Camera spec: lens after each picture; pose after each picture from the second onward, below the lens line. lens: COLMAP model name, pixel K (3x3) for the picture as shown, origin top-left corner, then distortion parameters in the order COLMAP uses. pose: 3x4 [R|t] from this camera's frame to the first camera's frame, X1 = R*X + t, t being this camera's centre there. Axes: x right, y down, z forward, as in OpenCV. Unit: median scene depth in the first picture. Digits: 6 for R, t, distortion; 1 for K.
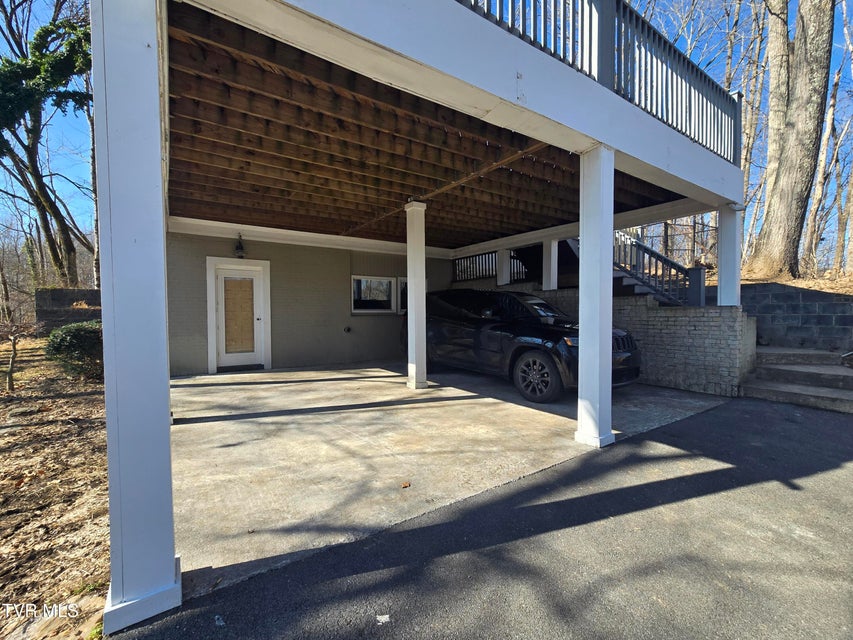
lens RADIAL K [[371.3, 0, 418.6], [0, 371.3, 321.1], [0, 0, 1]] dist [0.008922, 0.000057]
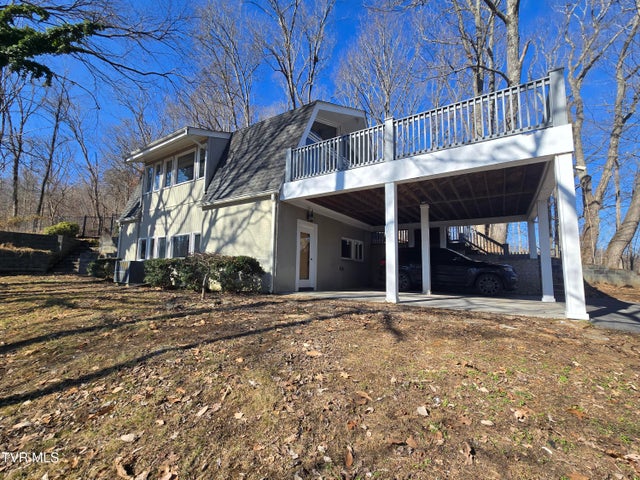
lens RADIAL K [[254.9, 0, 320.0], [0, 254.9, 240.0], [0, 0, 1]] dist [-0.000348, -0.000086]
pose [[0.906754, 0.064170, 0.416750, -0.919932], [-0.007936, 0.990774, -0.135291, 0.067724], [-0.421586, 0.119368, 0.898897, -0.036803]]
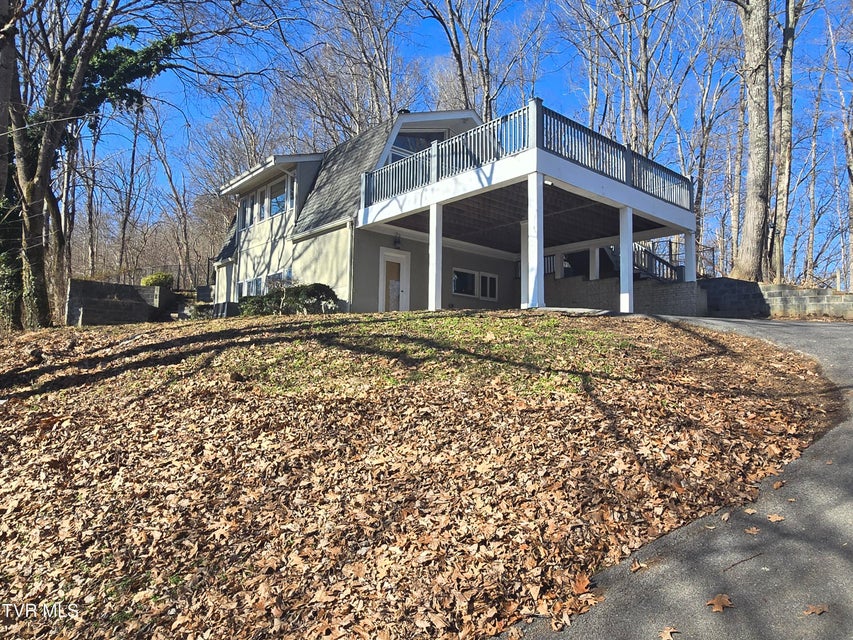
lens RADIAL K [[579.2, 0, 426.5], [0, 579.2, 320.0], [0, 0, 1]] dist [0.001438, 0.001928]
pose [[0.992216, 0.032436, 0.120232, -0.637654], [-0.019189, 0.993775, -0.109740, 0.369185], [-0.123044, 0.106579, 0.986662, -1.279599]]
